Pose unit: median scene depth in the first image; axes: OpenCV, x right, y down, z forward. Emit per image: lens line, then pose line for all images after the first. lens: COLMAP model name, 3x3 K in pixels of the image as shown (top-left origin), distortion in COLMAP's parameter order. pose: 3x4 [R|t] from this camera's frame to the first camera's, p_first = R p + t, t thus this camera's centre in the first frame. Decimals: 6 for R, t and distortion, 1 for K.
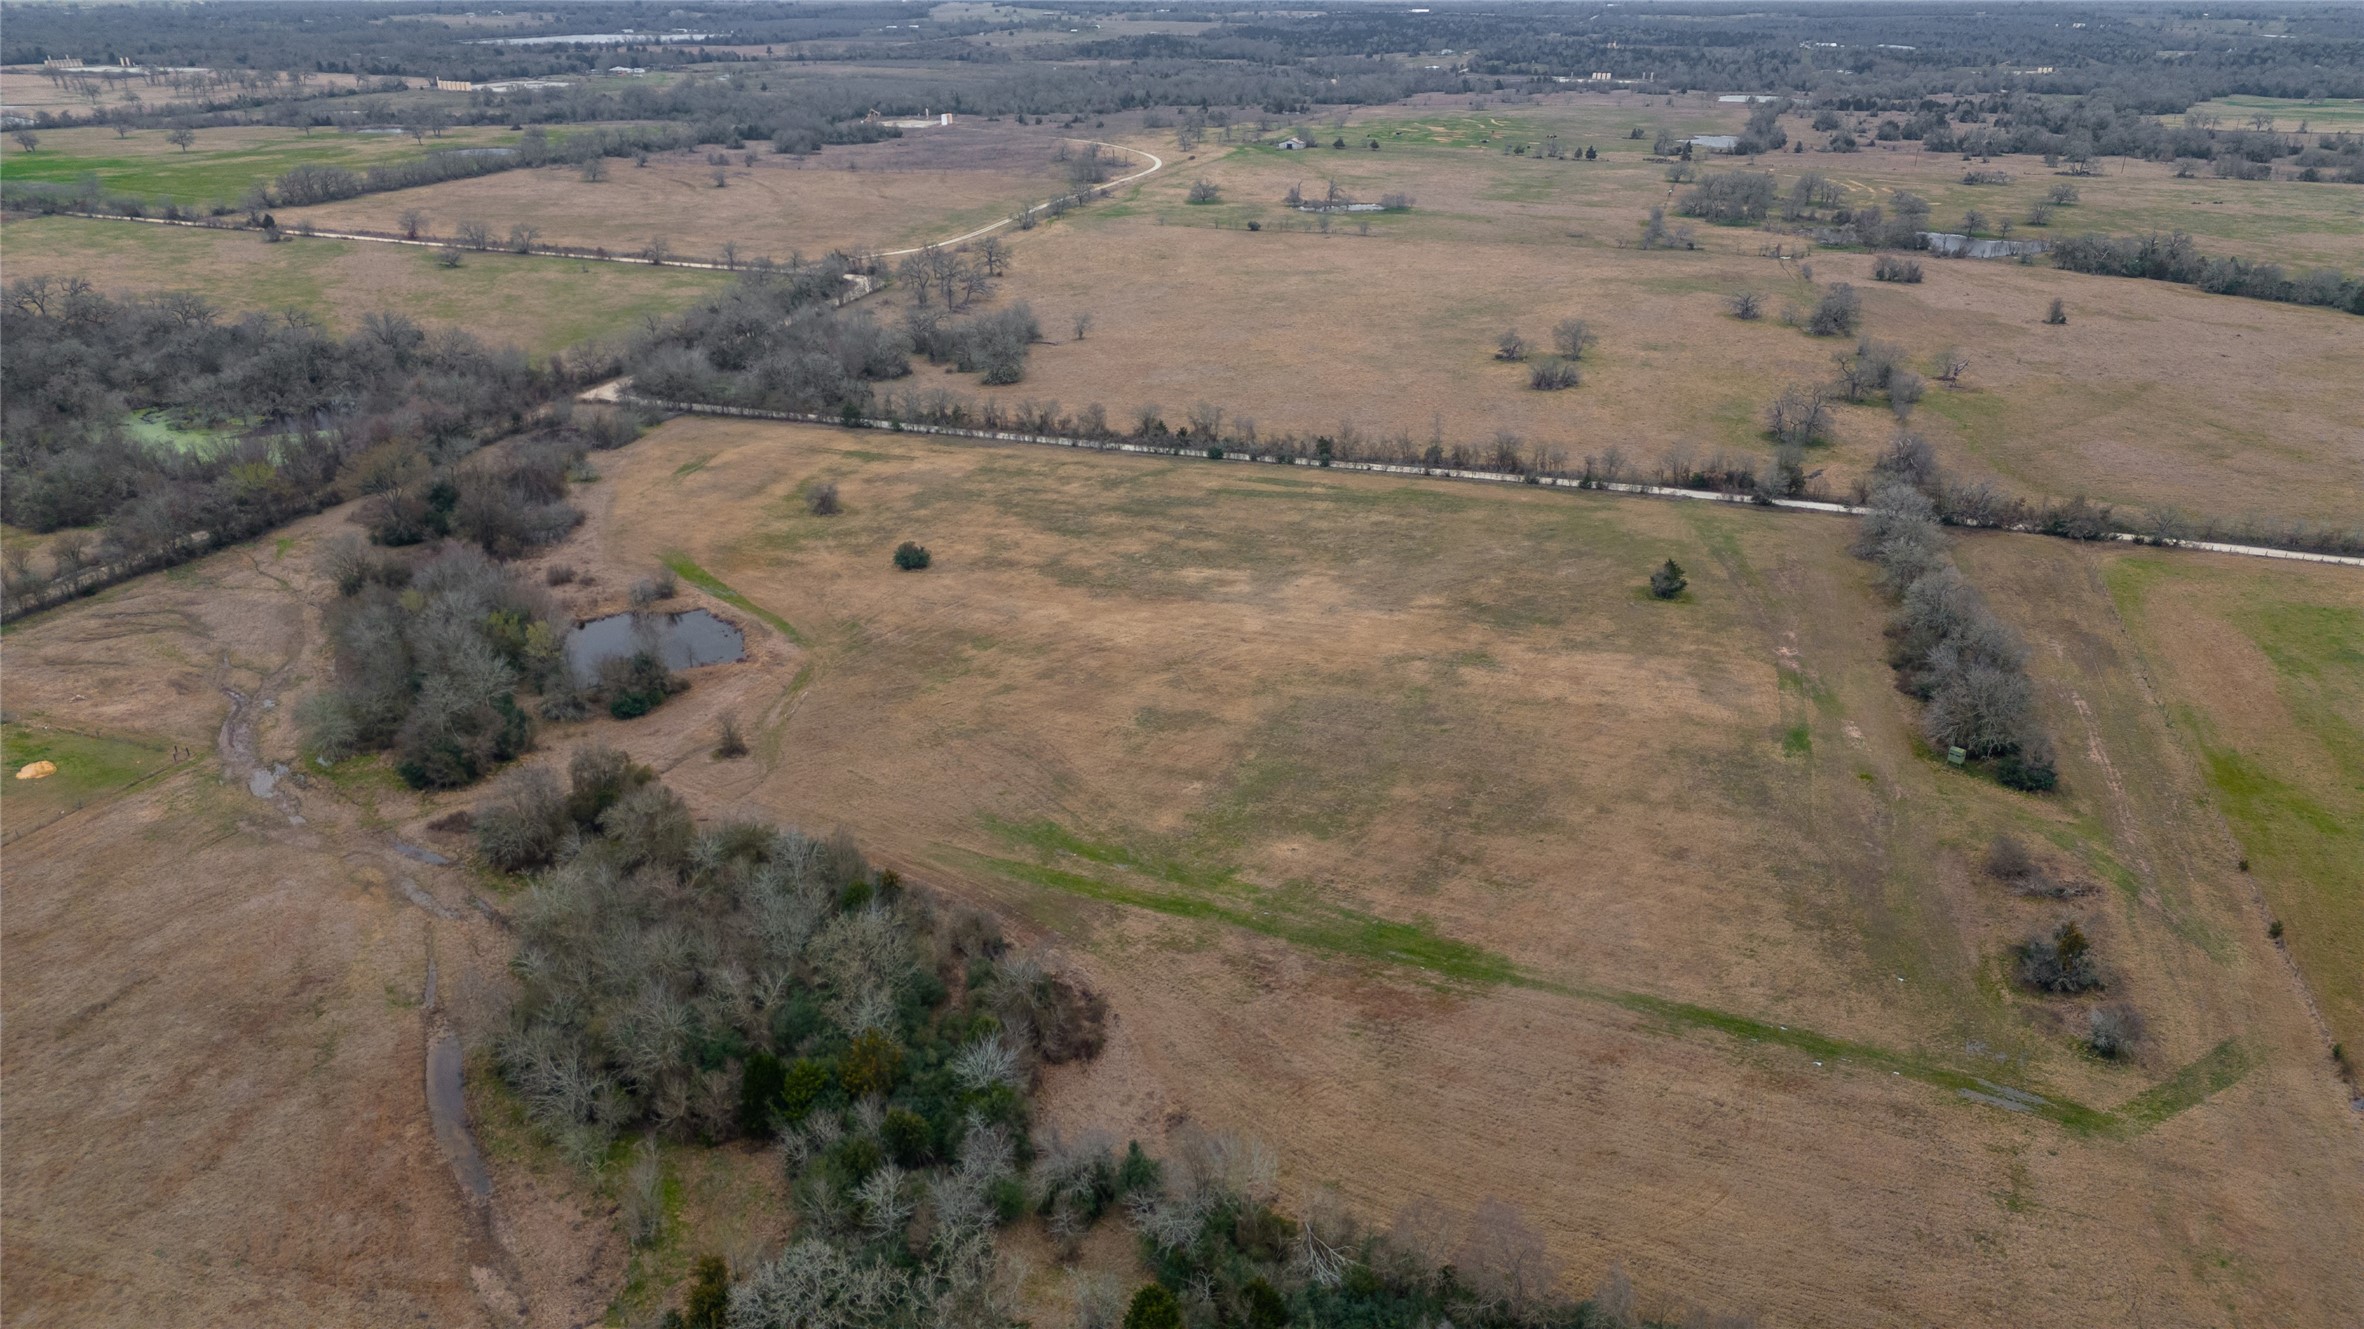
lens RADIAL K [[1644.9, 0, 1182.0], [0, 1644.9, 664.5], [0, 0, 1]] dist [0.072315, -0.069862]
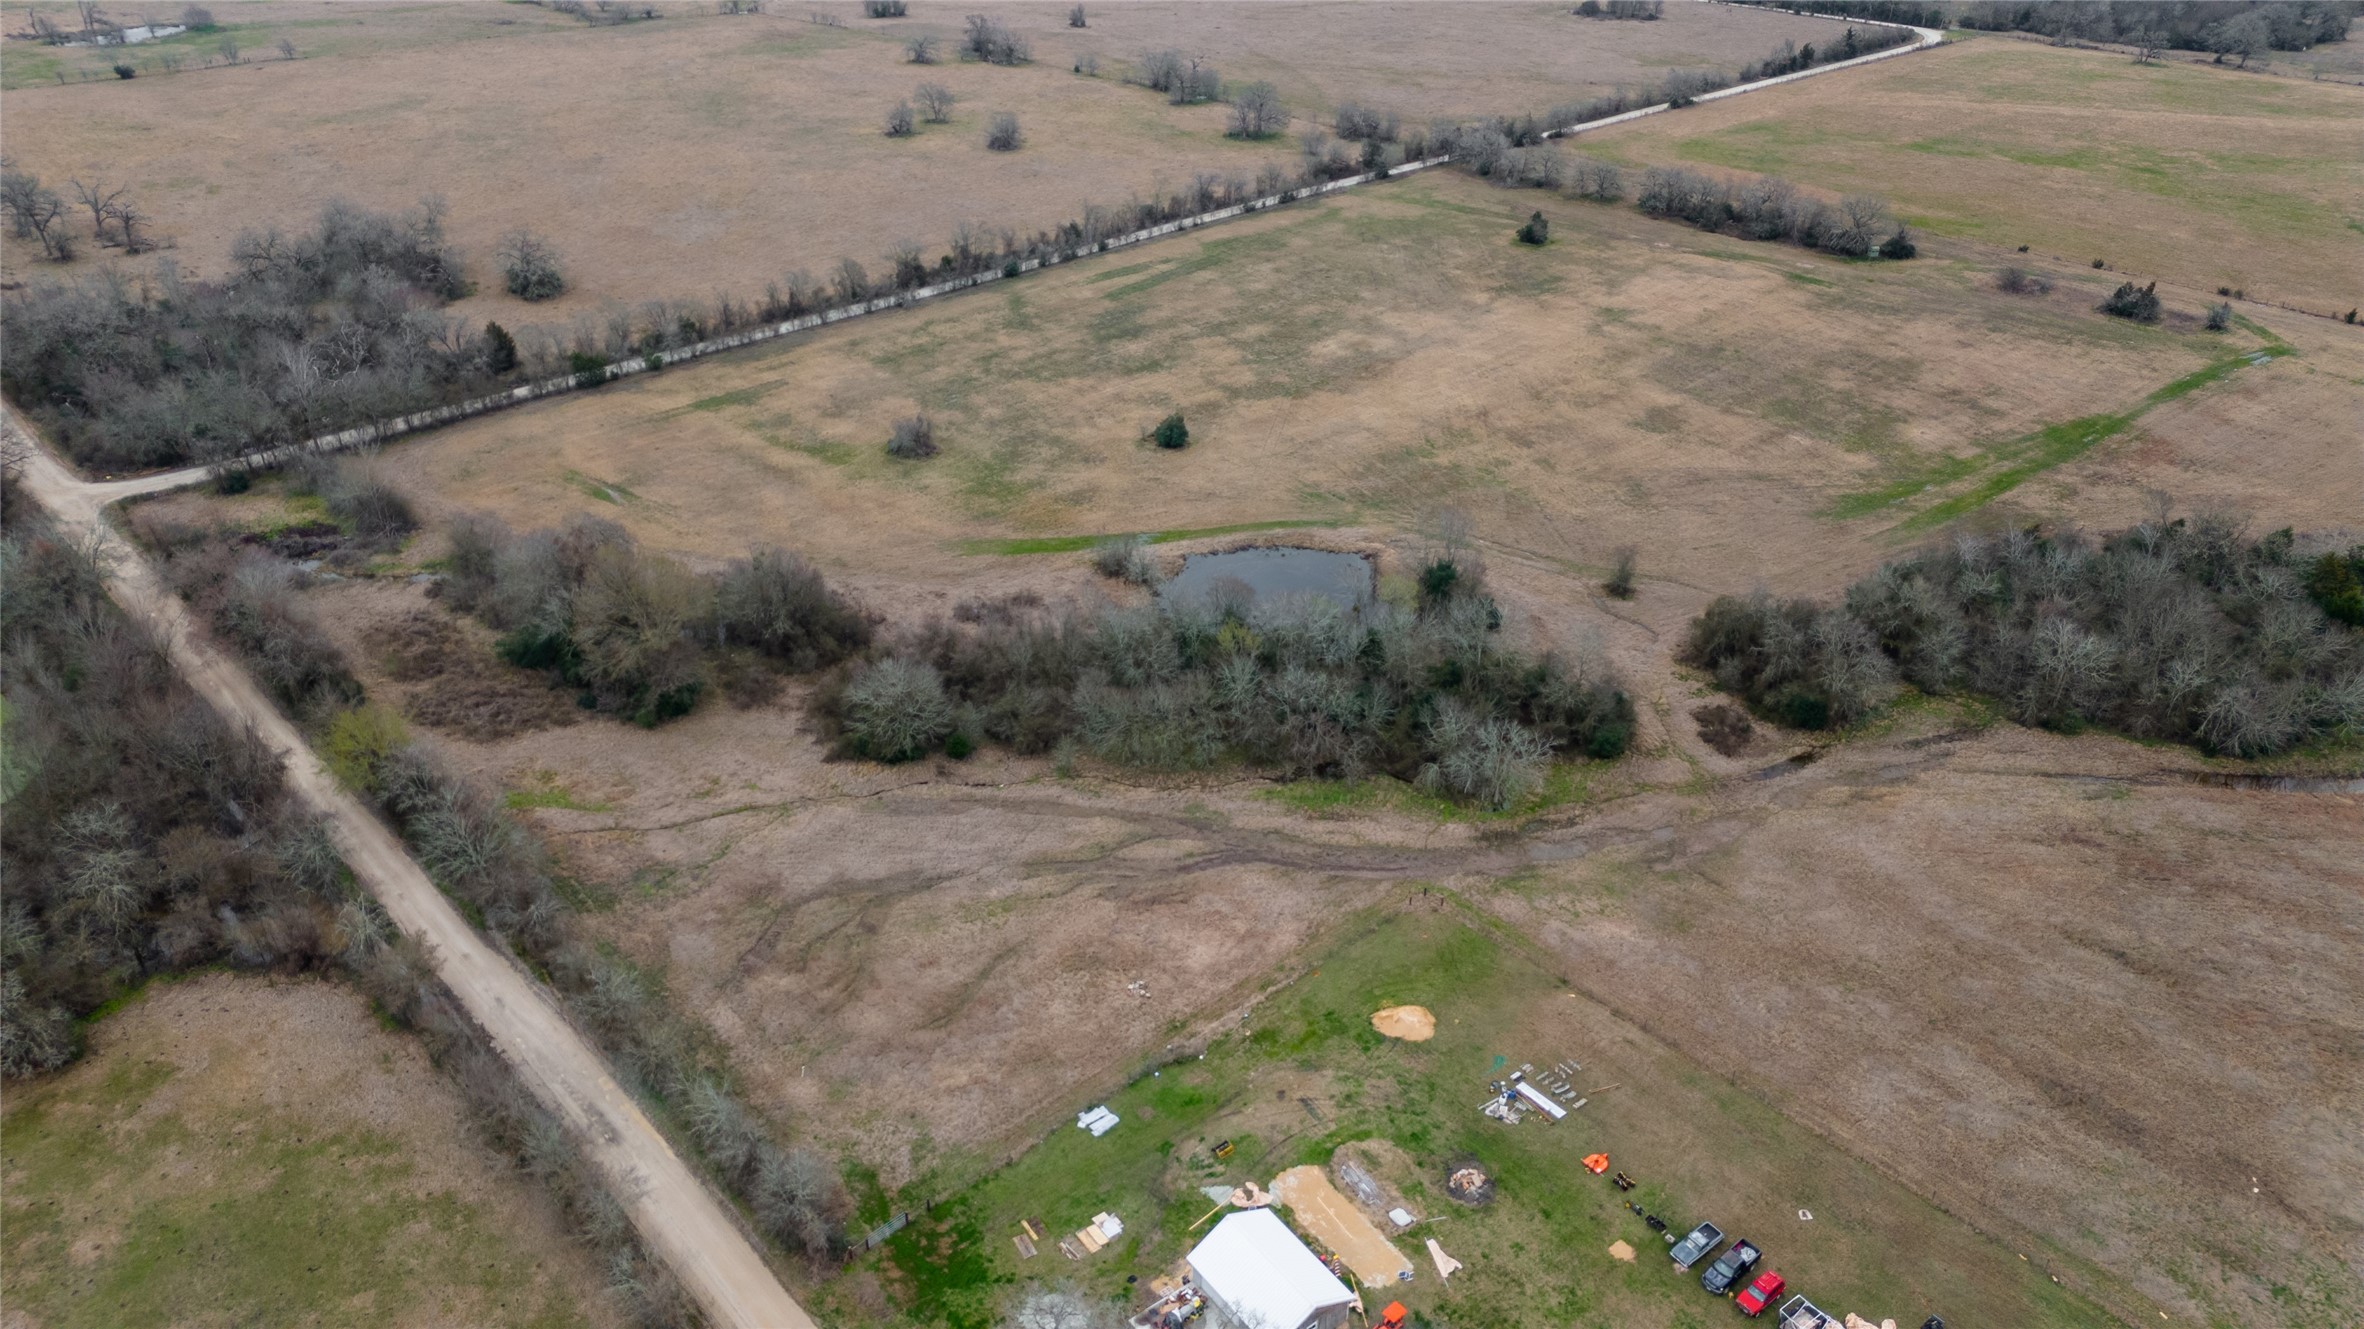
lens RADIAL K [[1644.9, 0, 1182.0], [0, 1644.9, 664.5], [0, 0, 1]] dist [0.072315, -0.069862]
pose [[0.480325, -0.445113, 0.755753, -0.785426], [0.343454, 0.888301, 0.304894, -0.197582], [-0.807048, 0.113118, 0.579549, 0.460150]]
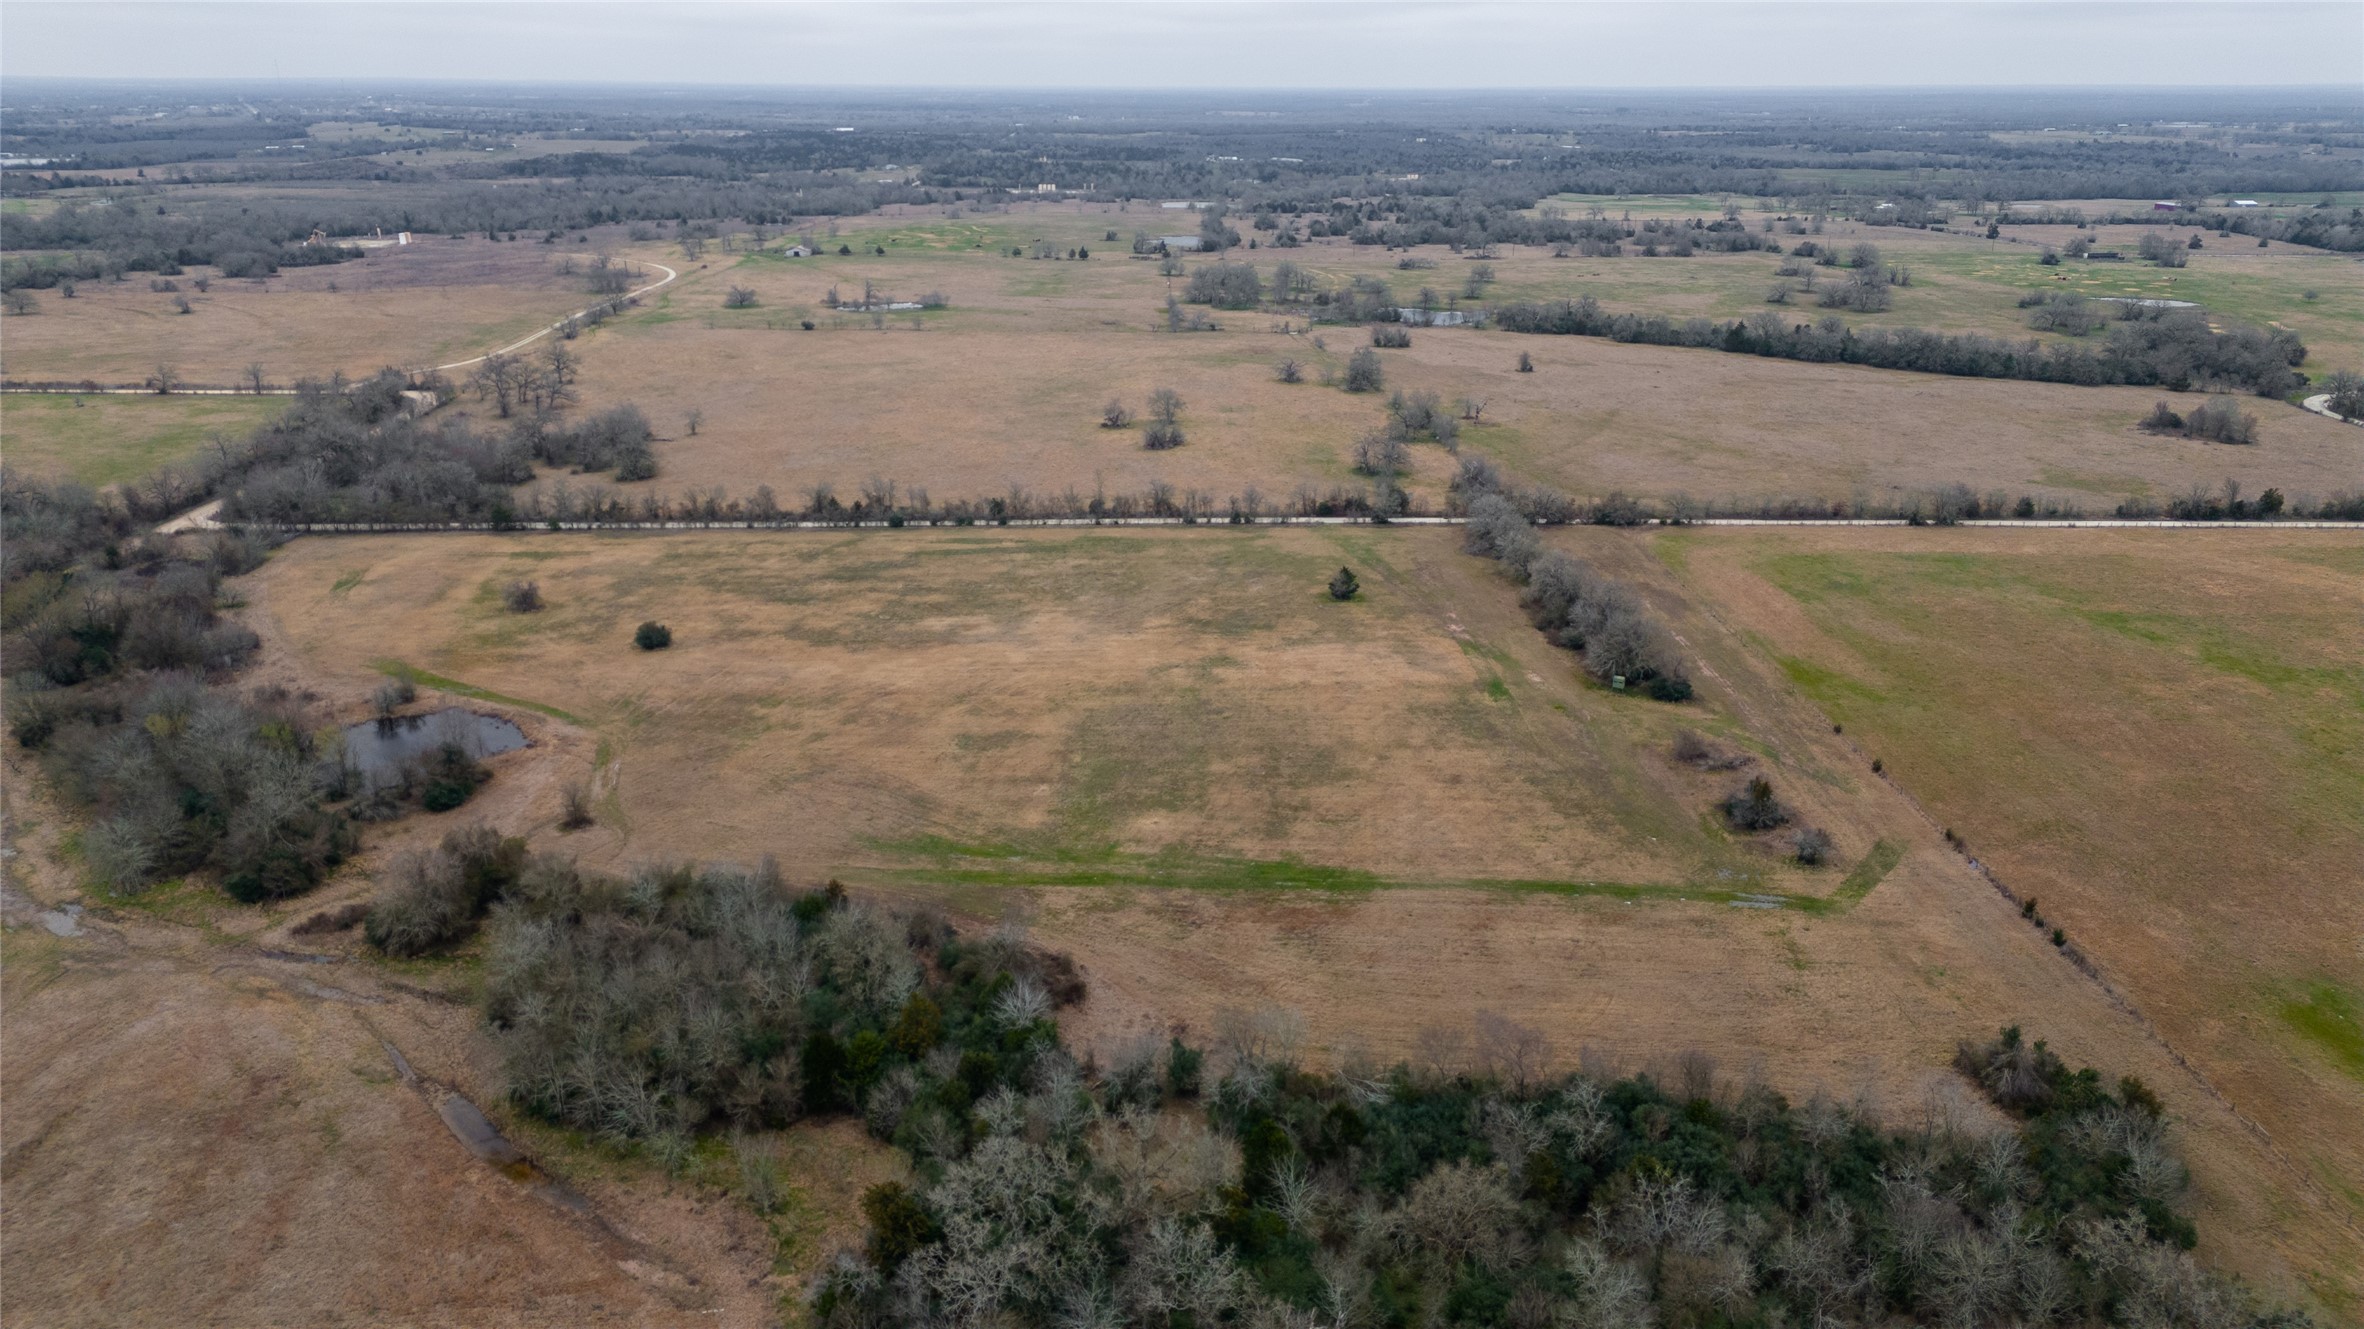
lens RADIAL K [[1640.5, 0, 1182.0], [0, 1640.5, 664.5], [0, 0, 1]] dist [0.079950, -0.071146]
pose [[0.942542, -0.112681, 0.314511, -0.162970], [0.132395, 0.990308, -0.041967, 0.033877], [-0.306734, 0.081196, 0.948326, -0.058492]]
